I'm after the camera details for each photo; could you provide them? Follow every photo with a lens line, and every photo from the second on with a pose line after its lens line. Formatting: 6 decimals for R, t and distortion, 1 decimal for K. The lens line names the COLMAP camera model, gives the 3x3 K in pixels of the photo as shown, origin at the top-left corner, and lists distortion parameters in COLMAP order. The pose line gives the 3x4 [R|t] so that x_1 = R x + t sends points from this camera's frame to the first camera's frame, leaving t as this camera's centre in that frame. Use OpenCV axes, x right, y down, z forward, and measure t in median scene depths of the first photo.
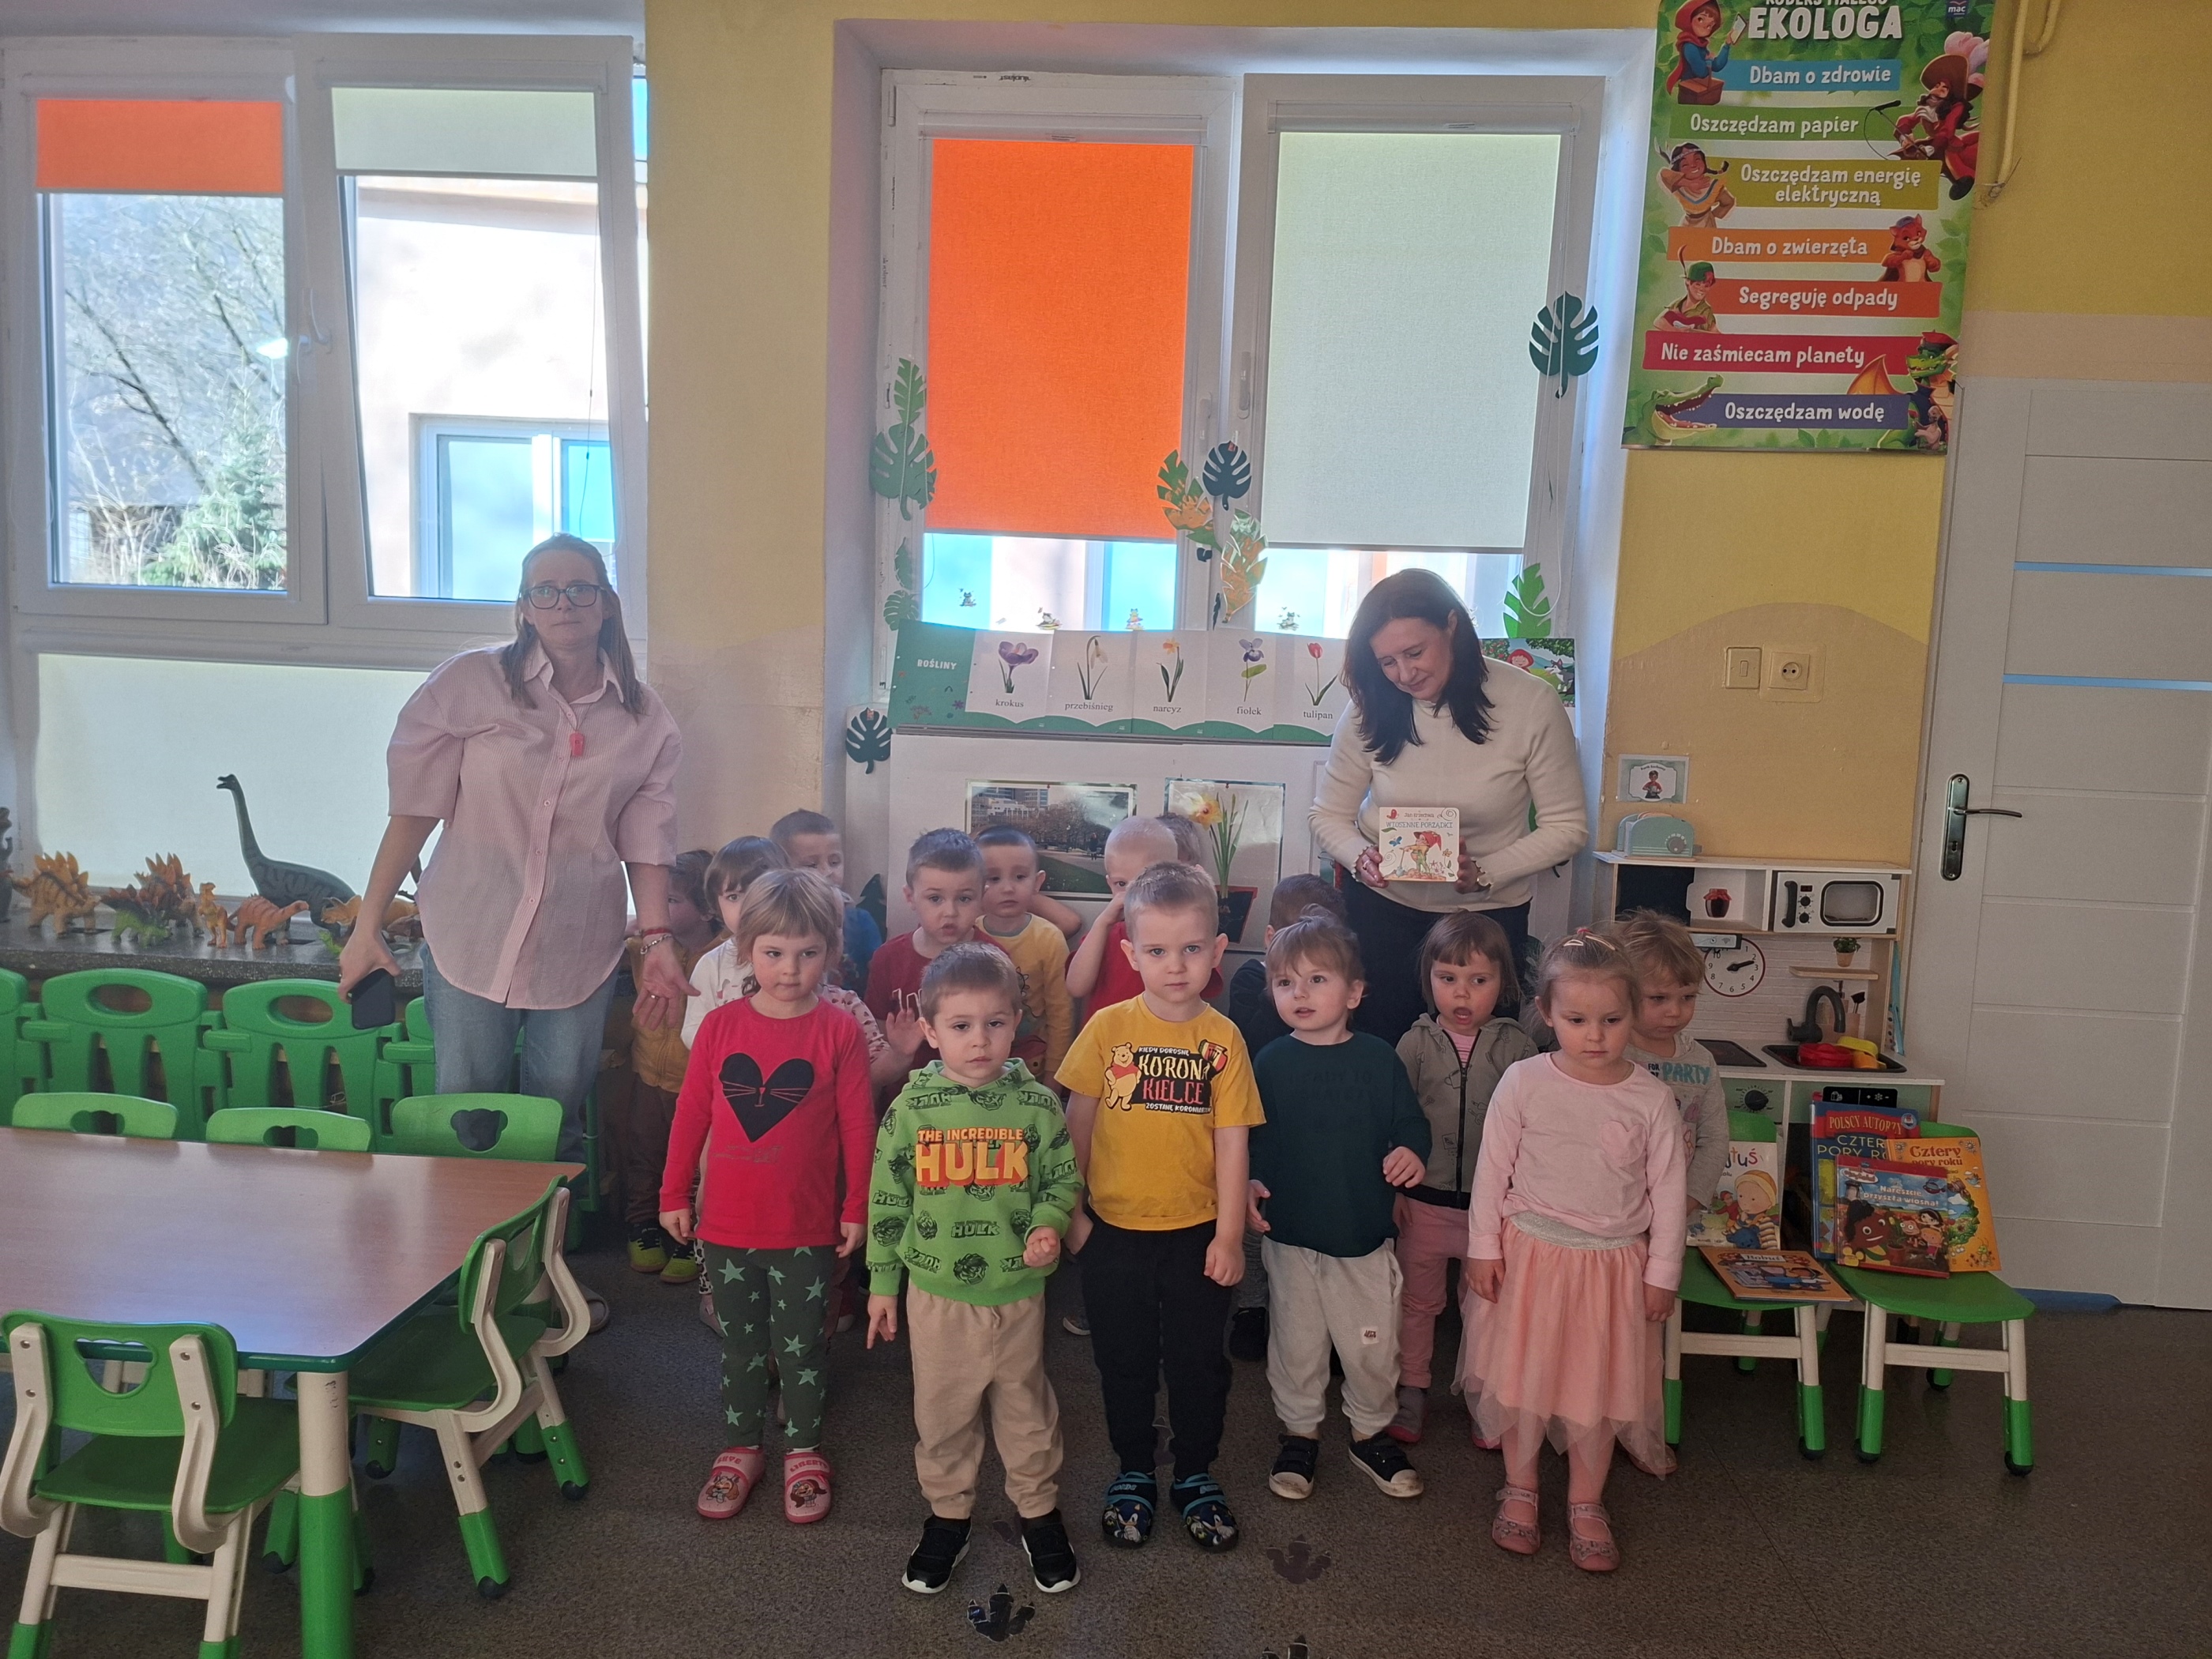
lens RADIAL K [[1535.9, 0, 1106.0], [0, 1535.9, 829.5], [0, 0, 1]] dist [0.083280, -0.086662]
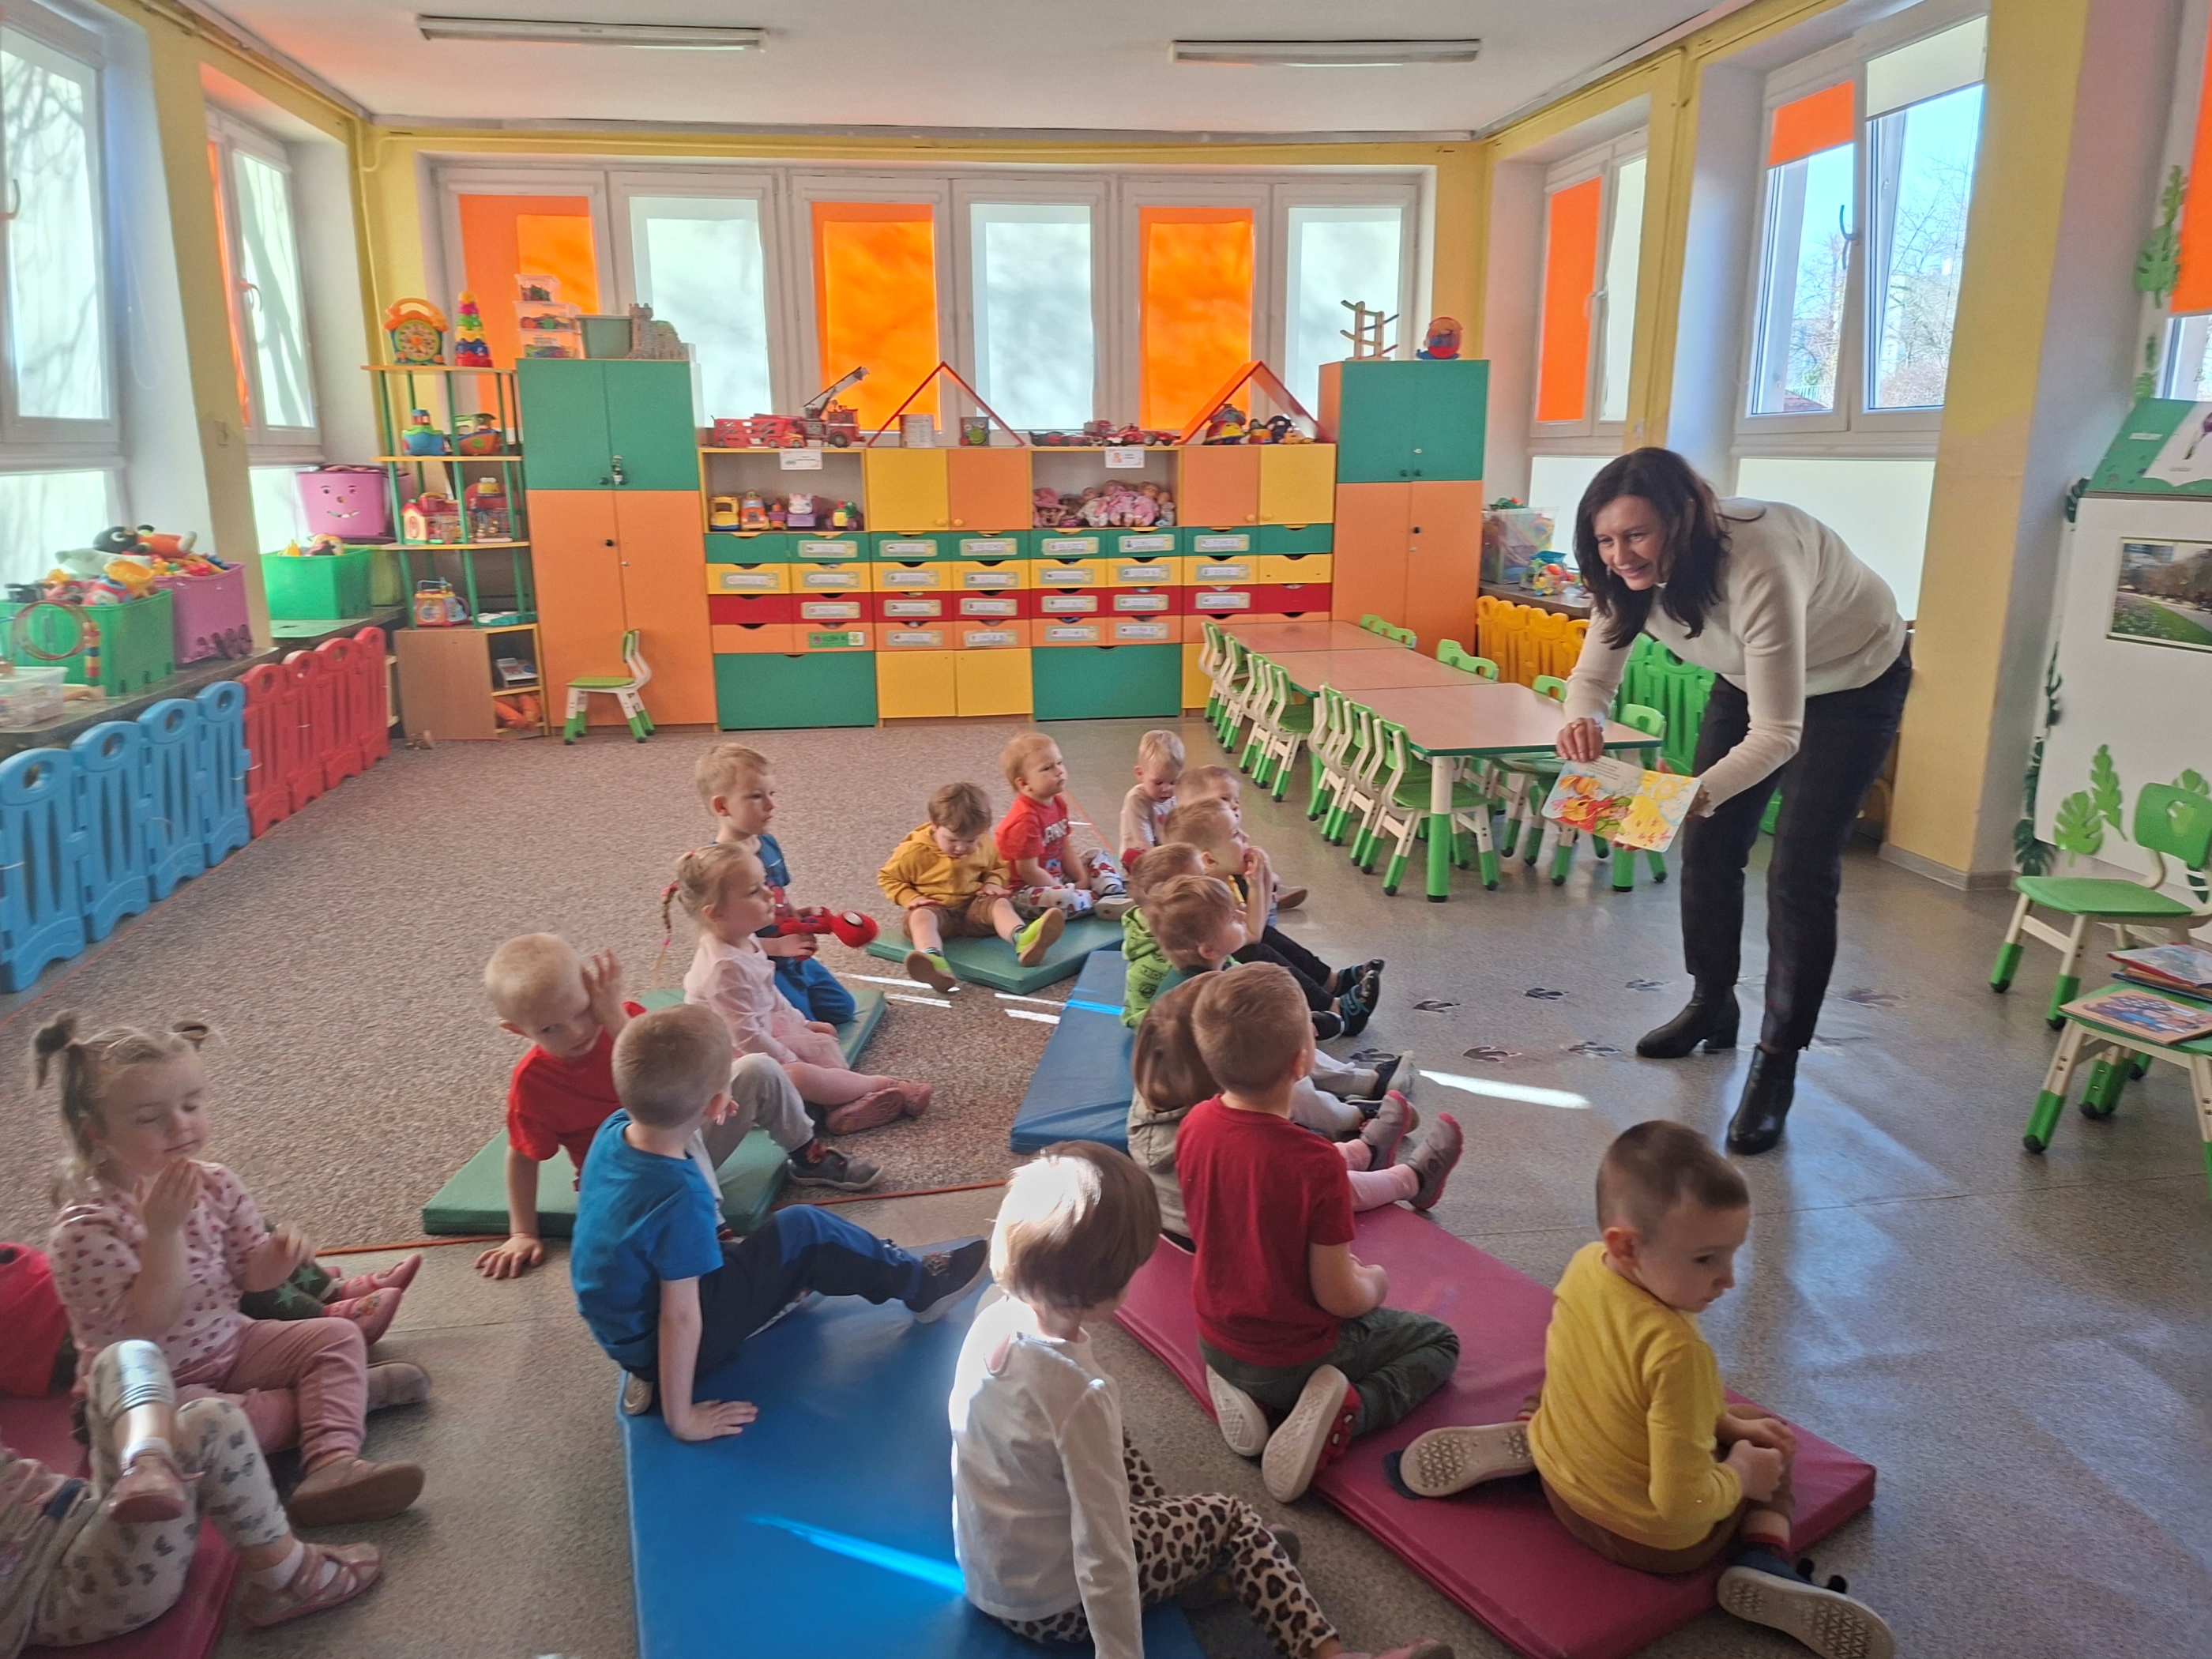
lens RADIAL K [[1532.8, 0, 1111.7], [0, 1532.8, 872.1], [0, 0, 1]] dist [0.000706, 0.000750]
pose [[0.206120, 0.219251, -0.953648, 1.005353], [-0.077157, 0.975182, 0.207525, 0.036707], [0.975480, 0.030805, 0.217921, -0.001088]]
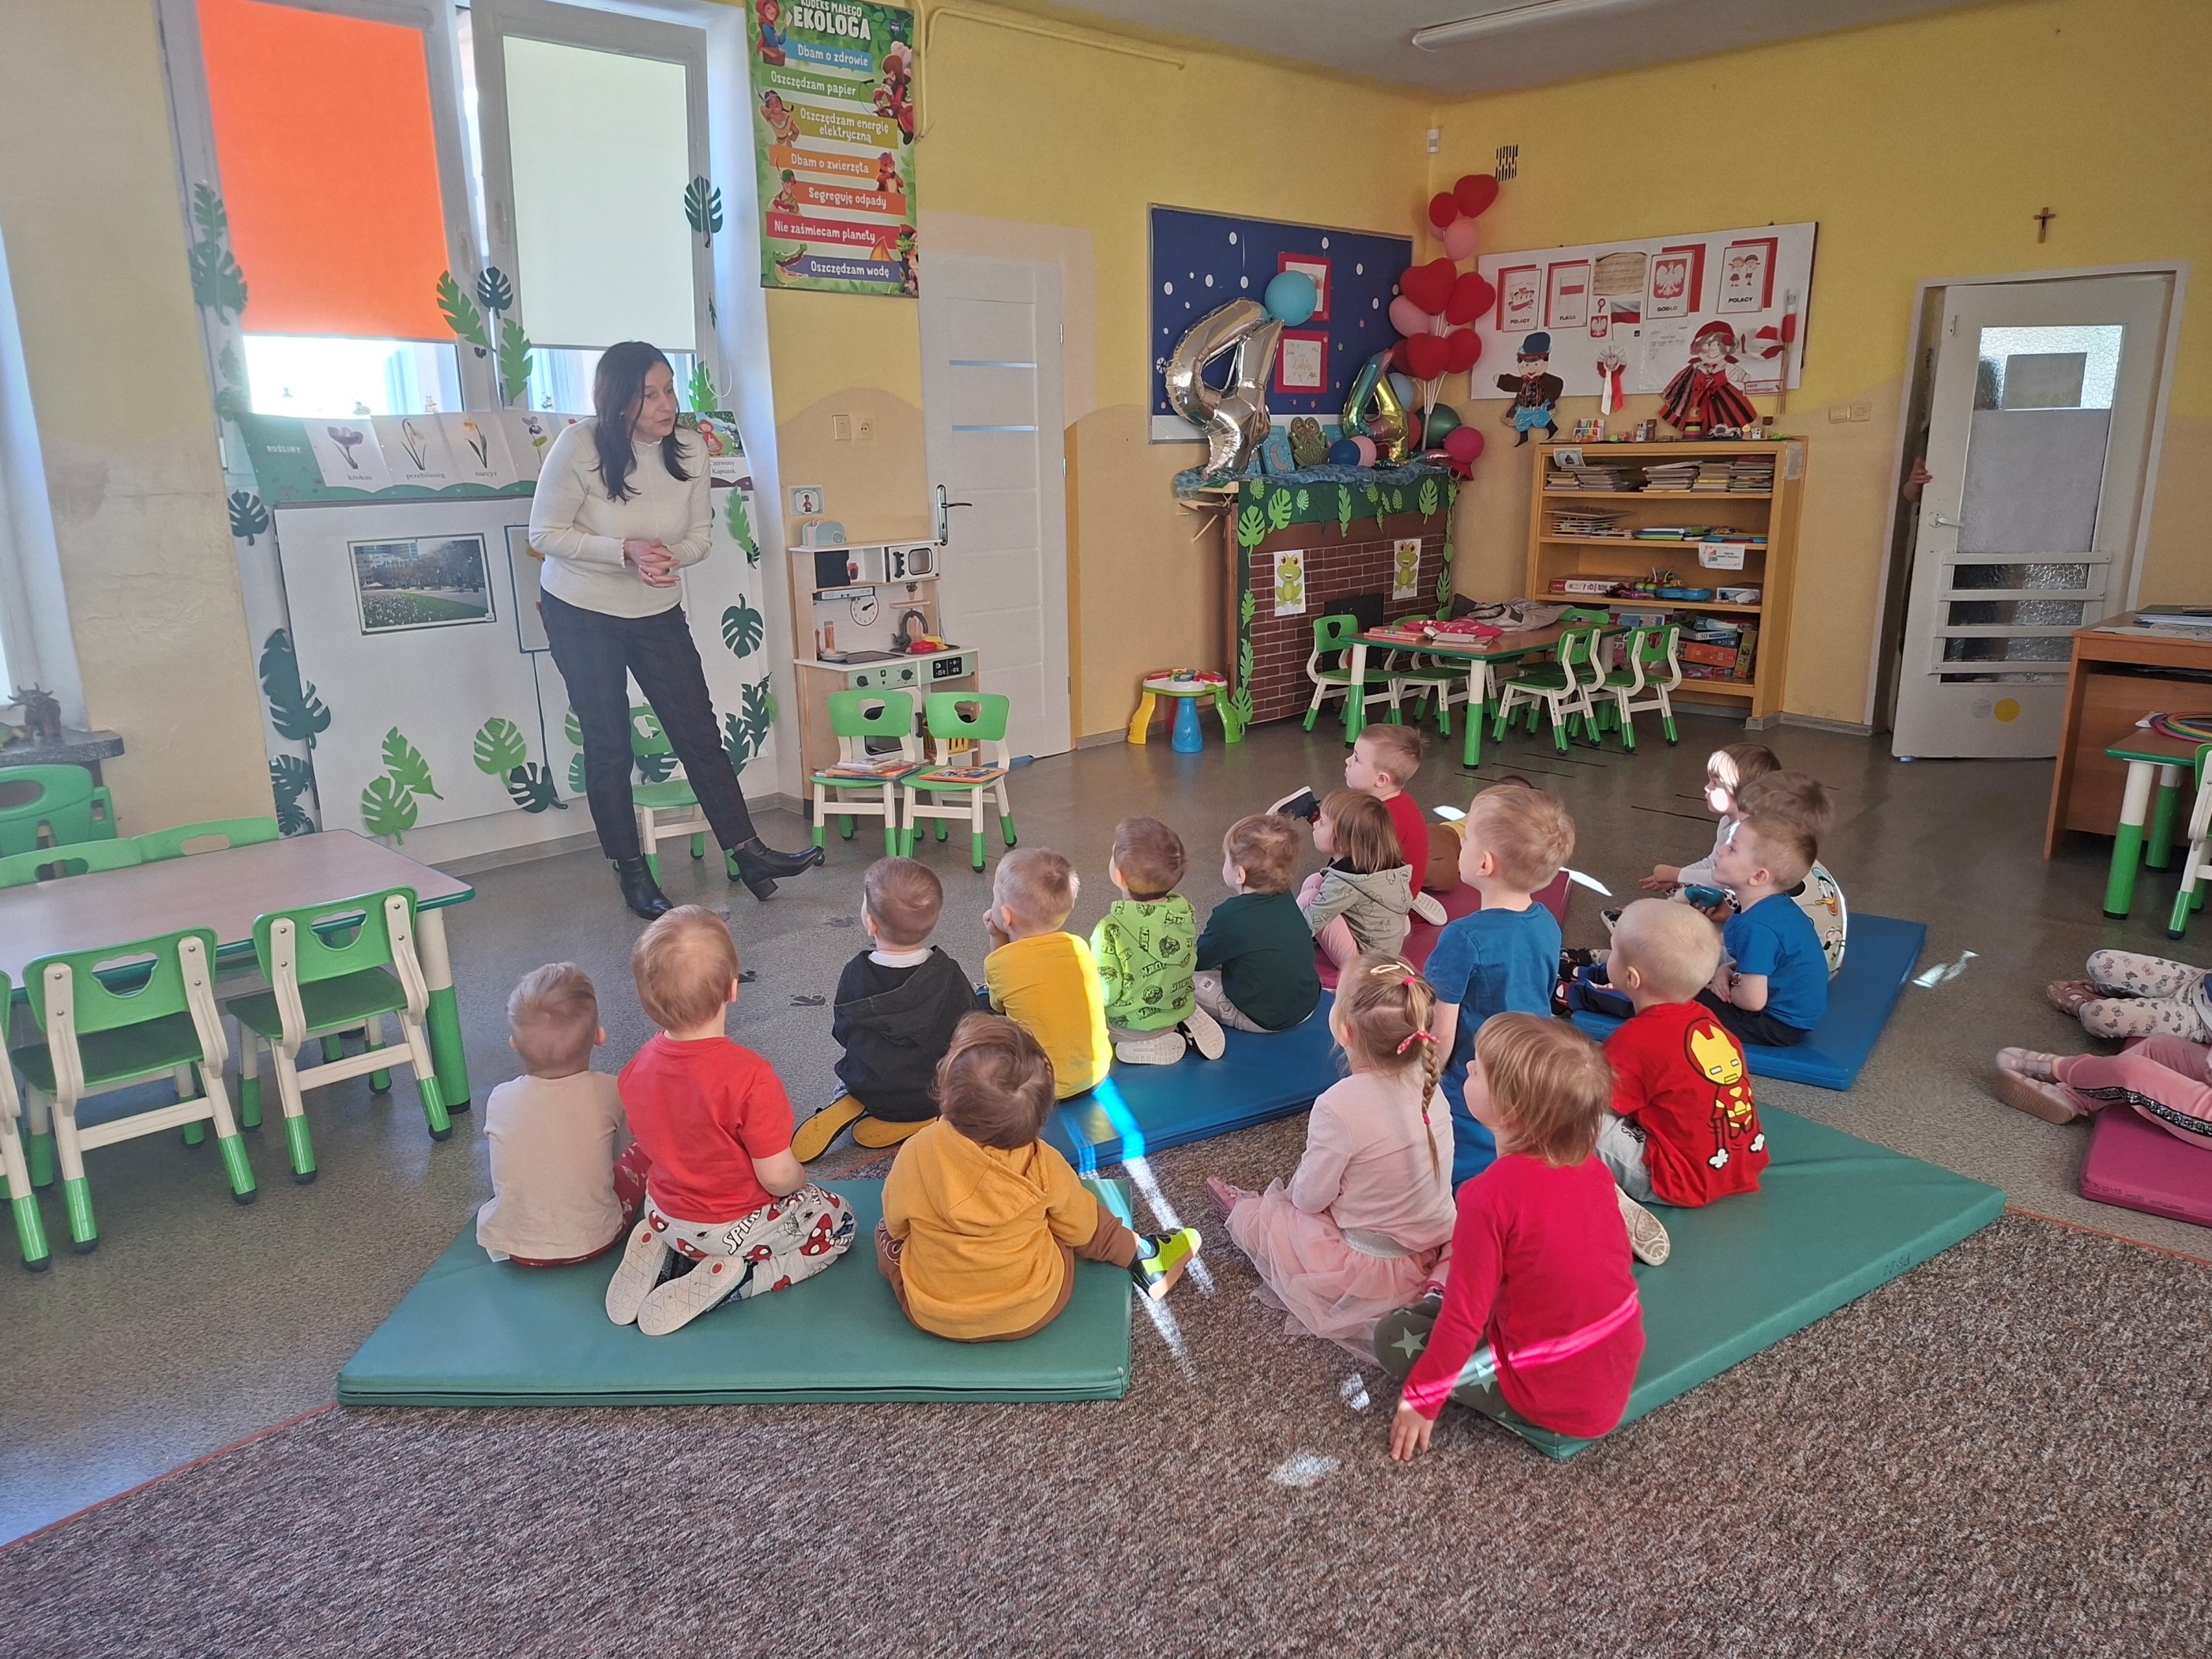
lens RADIAL K [[1535.9, 0, 1106.0], [0, 1535.9, 829.5], [0, 0, 1]] dist [0.083280, -0.086662]
pose [[0.666912, -0.232800, 0.707837, -0.693063], [0.108510, 0.970158, 0.216839, -0.014435], [-0.737194, -0.067805, 0.672271, -0.368940]]
